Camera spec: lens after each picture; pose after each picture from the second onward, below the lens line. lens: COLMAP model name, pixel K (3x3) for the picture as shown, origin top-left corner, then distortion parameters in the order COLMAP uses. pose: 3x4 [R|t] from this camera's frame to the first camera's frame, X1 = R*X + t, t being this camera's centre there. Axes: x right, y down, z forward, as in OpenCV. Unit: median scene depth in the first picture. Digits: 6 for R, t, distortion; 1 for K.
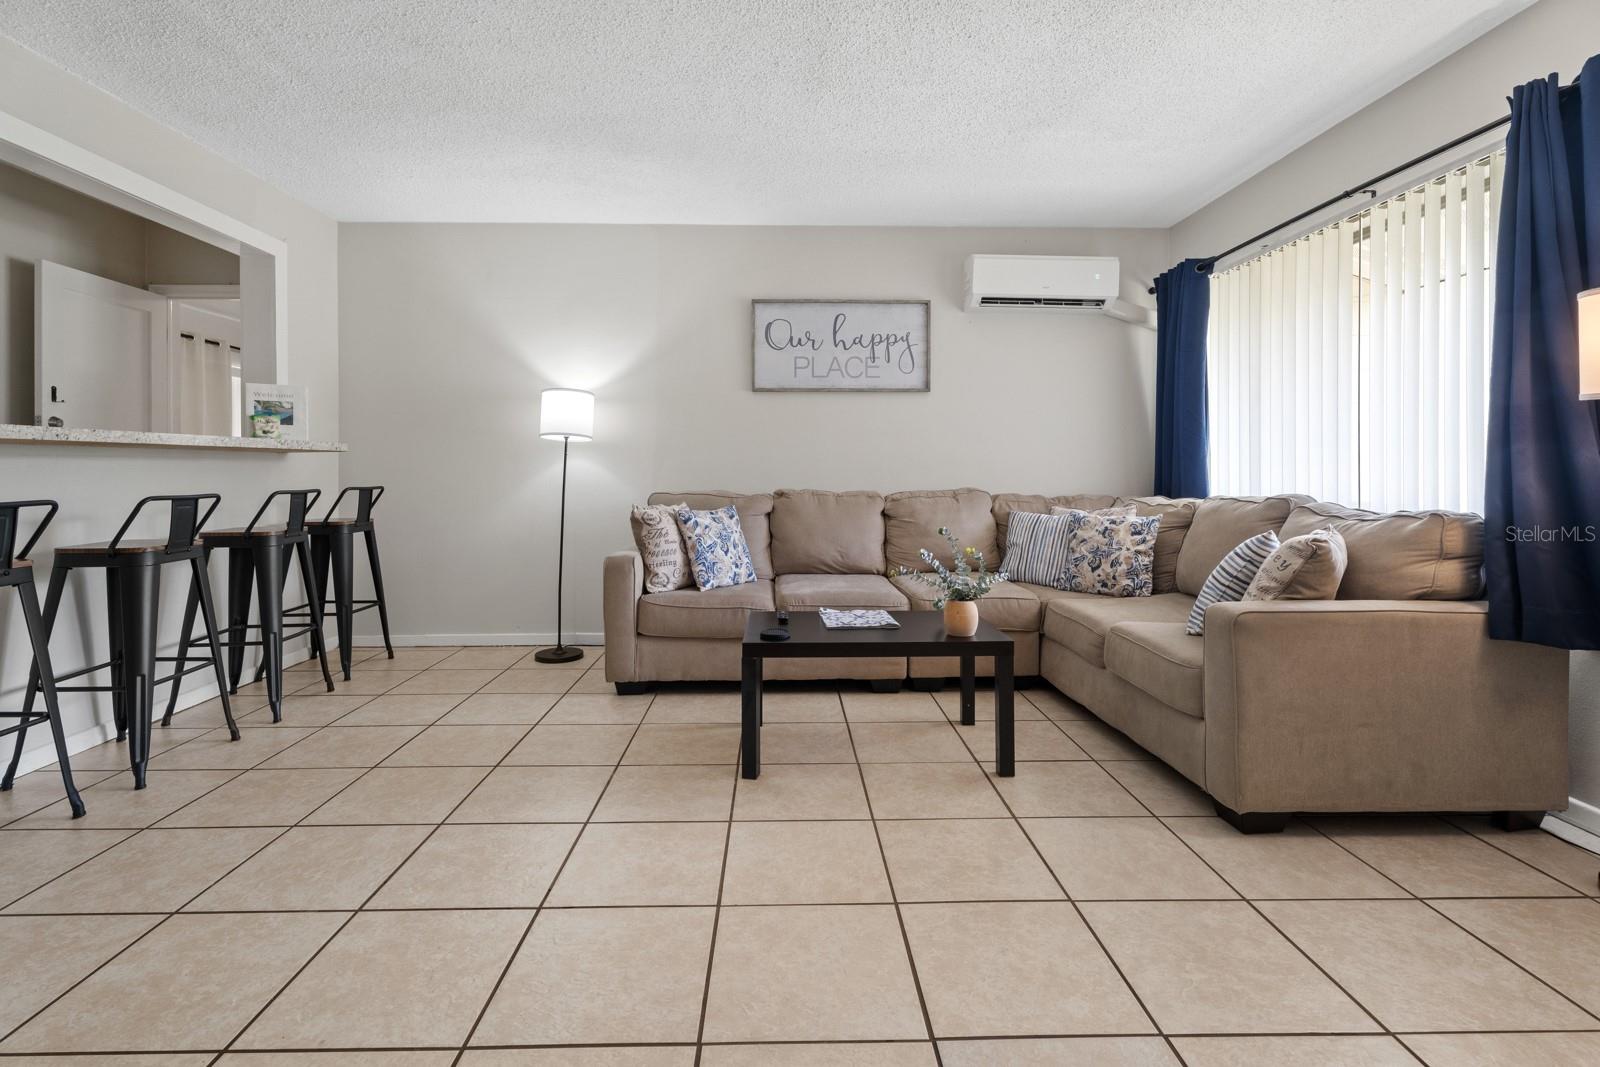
lens RADIAL K [[733.1, 0, 789.1], [0, 733.1, 471.8], [0, 0, 1]] dist [0.004368, -0.001022]
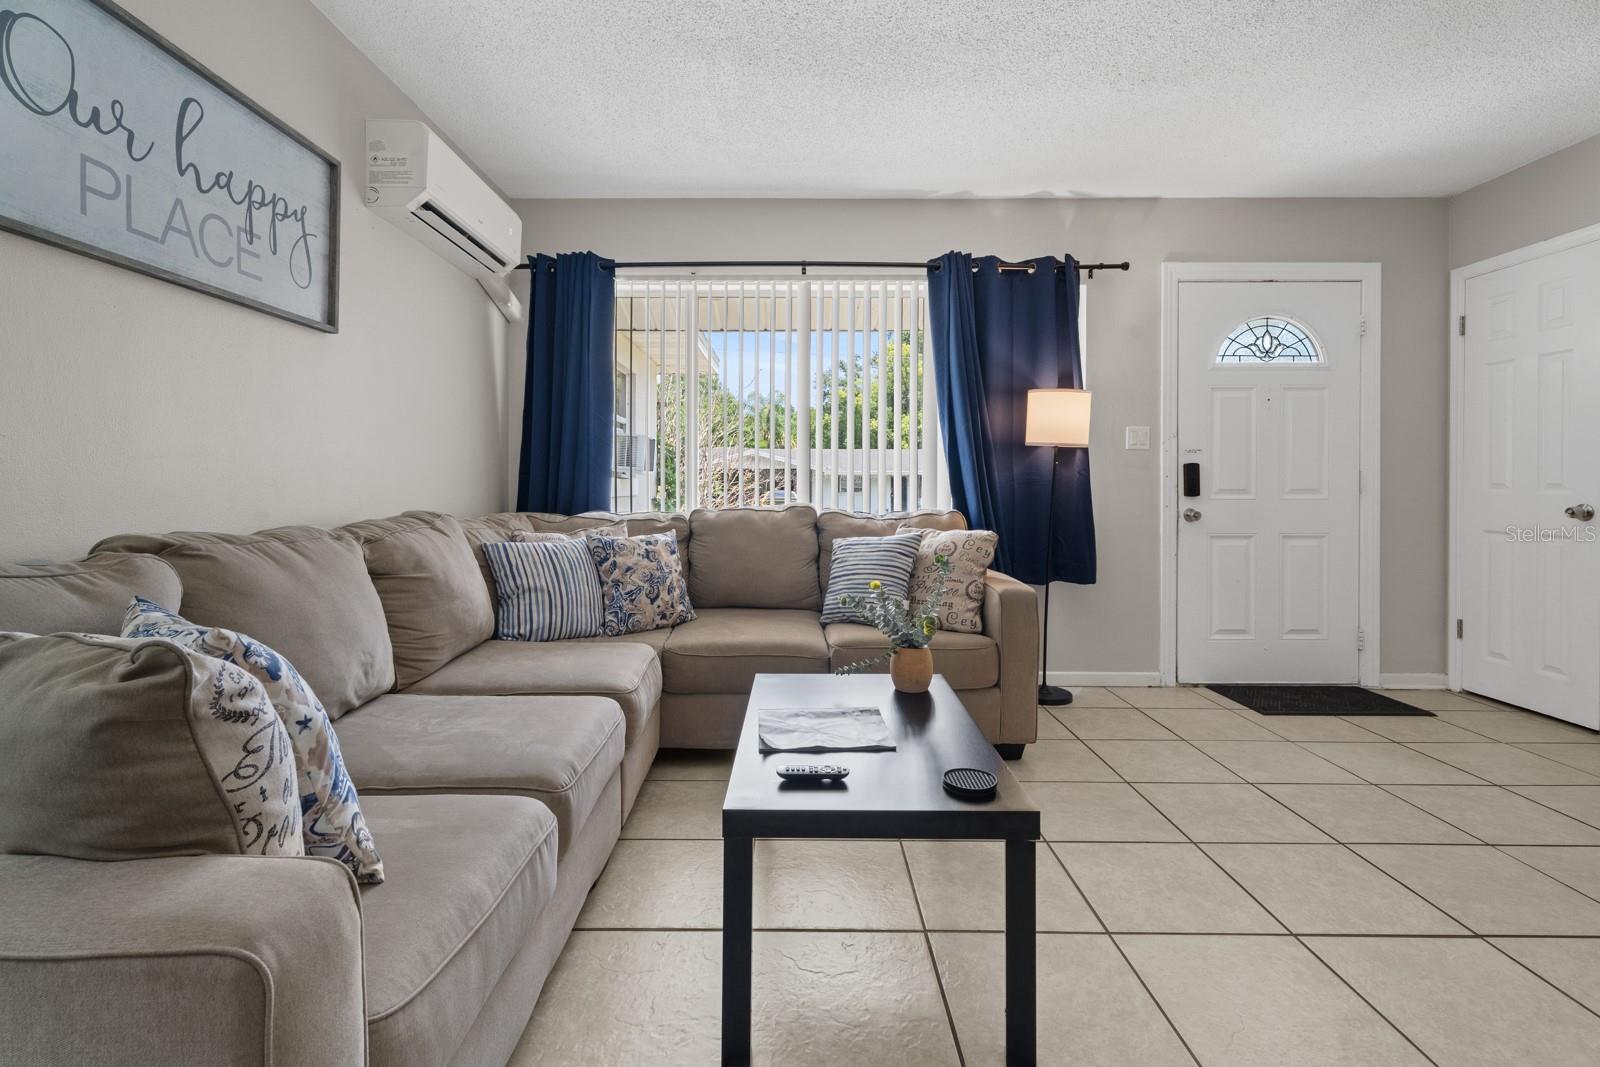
lens RADIAL K [[733.1, 0, 792.8], [0, 733.1, 482.0], [0, 0, 1]] dist [0.004368, -0.001022]
pose [[0.020198, 0.002009, 0.999794, -0.344519], [0.001964, 0.999996, -0.002050, -0.000249], [-0.999794, 0.002005, 0.020194, 0.680832]]
